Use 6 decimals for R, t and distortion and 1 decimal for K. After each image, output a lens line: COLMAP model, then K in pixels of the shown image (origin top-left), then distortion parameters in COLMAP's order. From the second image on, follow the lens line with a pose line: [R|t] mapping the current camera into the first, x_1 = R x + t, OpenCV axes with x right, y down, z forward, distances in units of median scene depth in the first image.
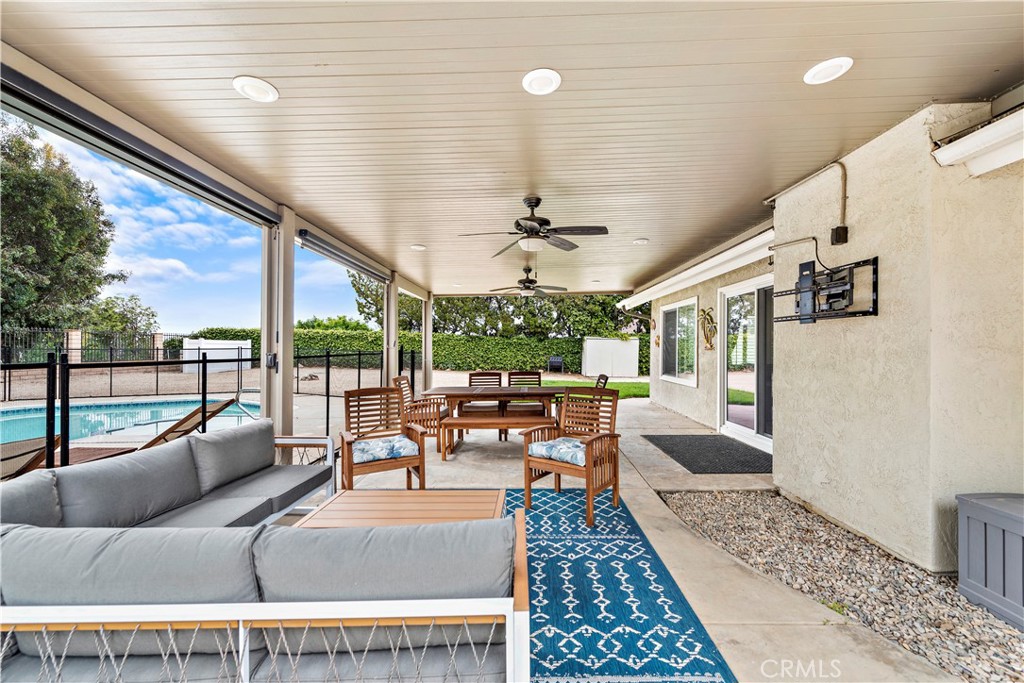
lens RADIAL K [[398.2, 0, 520.8], [0, 398.2, 340.1], [0, 0, 1]] dist [0.001030, -0.000093]
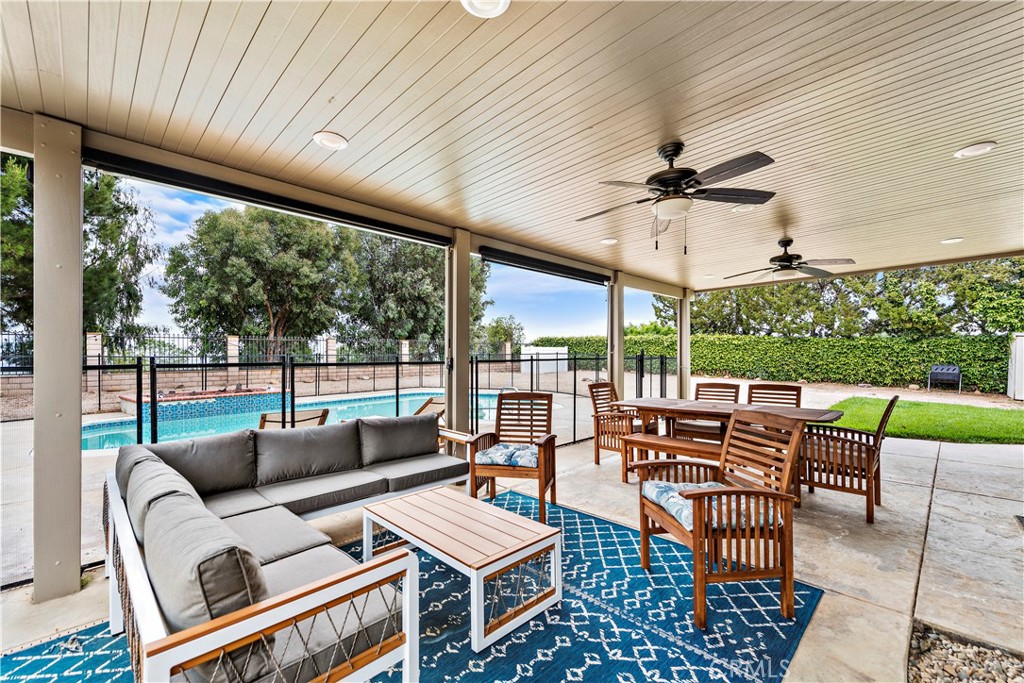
lens RADIAL K [[413.1, 0, 521.0], [0, 413.1, 346.8], [0, 0, 1]] dist [0.000602, -0.000328]
pose [[0.725392, -0.014556, -0.688182, 0.329675], [0.017134, 0.999848, -0.003089, 0.009218], [0.688123, -0.009551, 0.725532, 0.246219]]
